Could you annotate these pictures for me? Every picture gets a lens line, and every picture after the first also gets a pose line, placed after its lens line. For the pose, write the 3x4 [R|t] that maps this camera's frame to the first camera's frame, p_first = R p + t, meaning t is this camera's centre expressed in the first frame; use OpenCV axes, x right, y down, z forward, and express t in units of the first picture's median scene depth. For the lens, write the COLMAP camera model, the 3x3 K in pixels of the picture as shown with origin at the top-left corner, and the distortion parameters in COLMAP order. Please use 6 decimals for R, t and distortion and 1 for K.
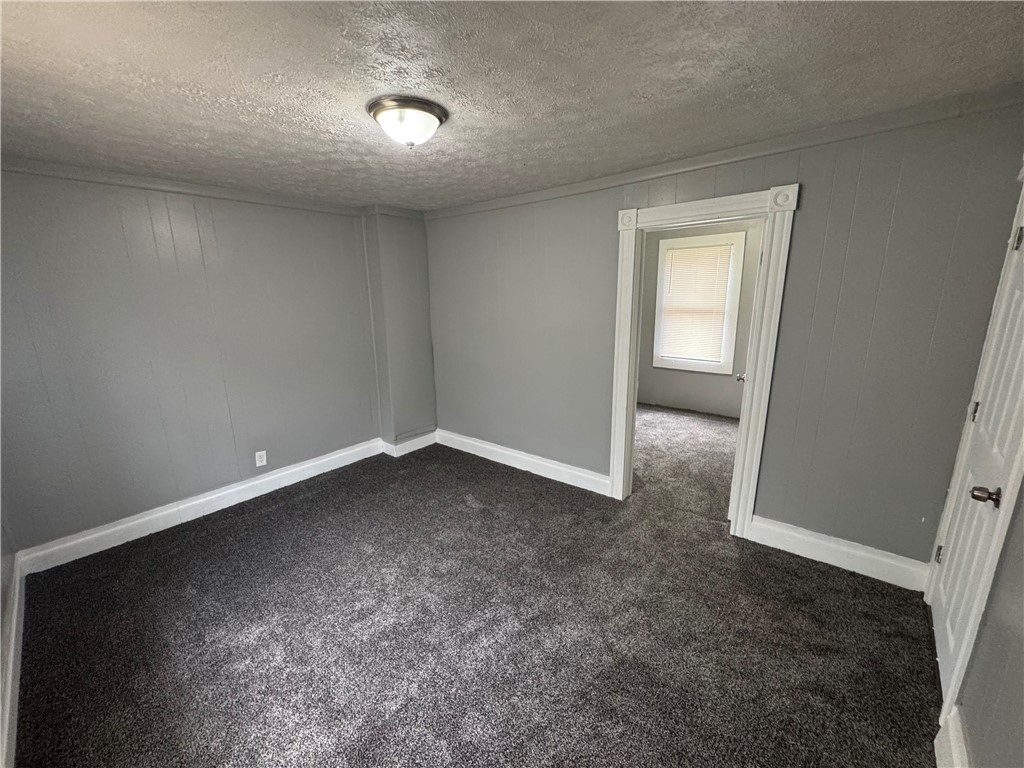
lens RADIAL K [[409.4, 0, 511.2], [0, 409.4, 385.6], [0, 0, 1]] dist [-0.003139, 0.000718]
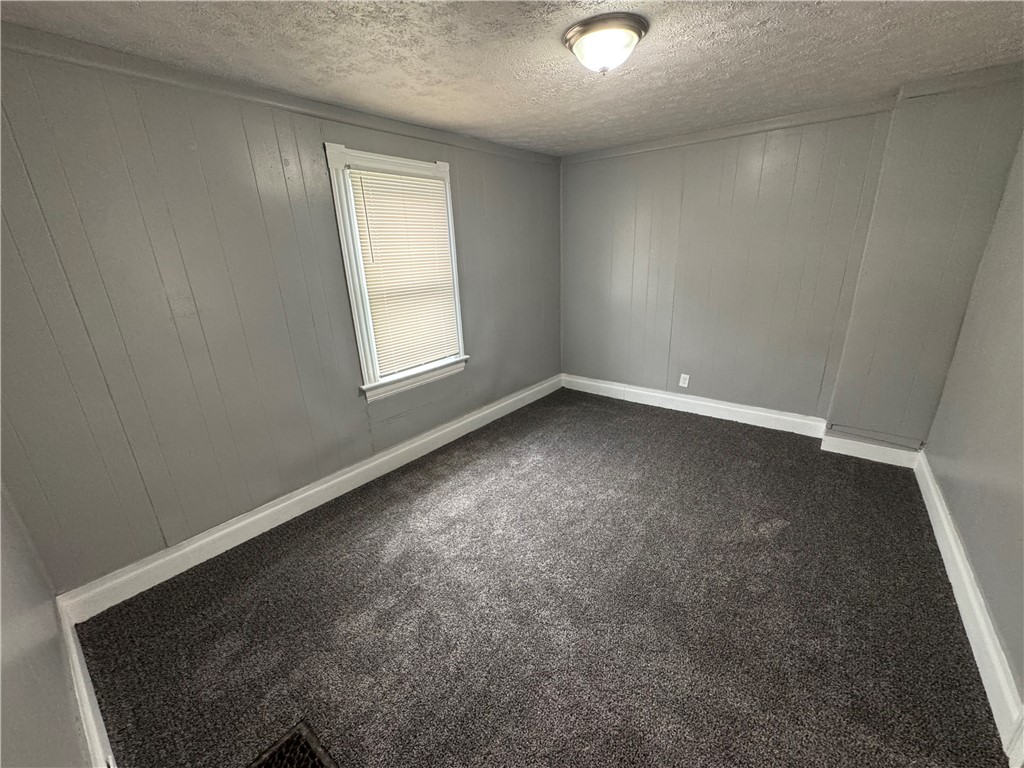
lens RADIAL K [[409.4, 0, 512.0], [0, 409.4, 385.4], [0, 0, 1]] dist [-0.003139, 0.000718]
pose [[0.044823, 0.338753, -0.939807, 0.460555], [-0.190920, 0.926318, 0.324785, -0.091840], [0.980582, 0.164870, 0.106195, 0.416853]]
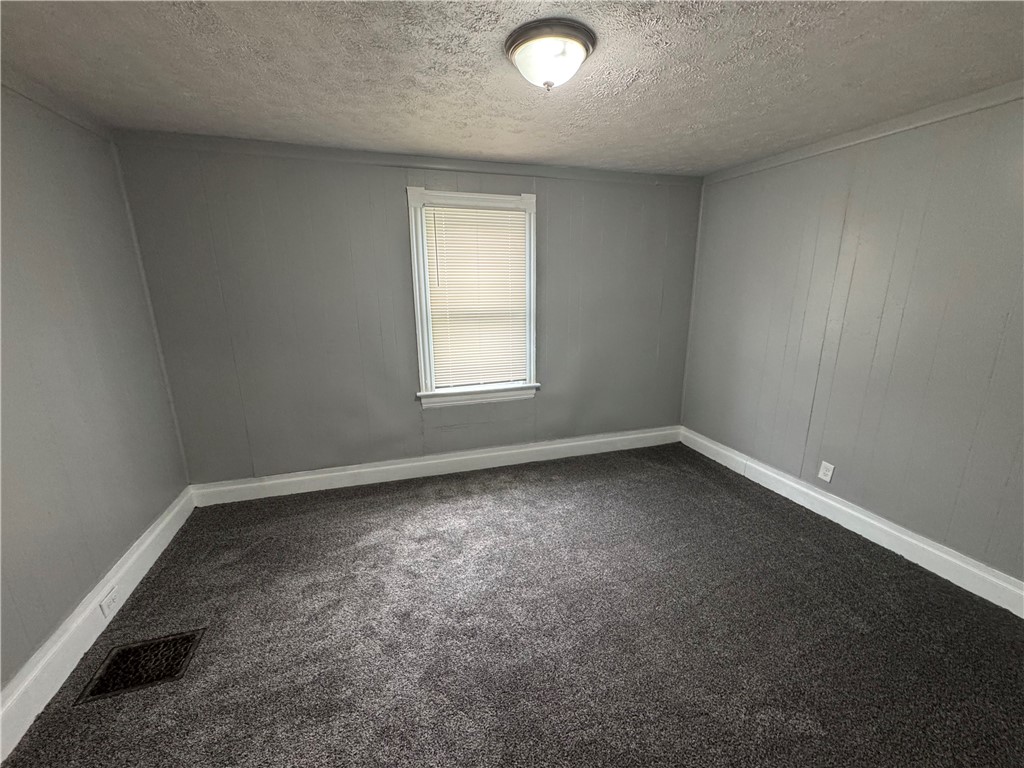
lens RADIAL K [[409.4, 0, 512.2], [0, 409.4, 385.2], [0, 0, 1]] dist [-0.003139, 0.000718]
pose [[-0.507703, 0.237545, -0.828137, 0.334956], [-0.179700, 0.910896, 0.371452, -0.167560], [0.842583, 0.337404, -0.419778, 0.779511]]
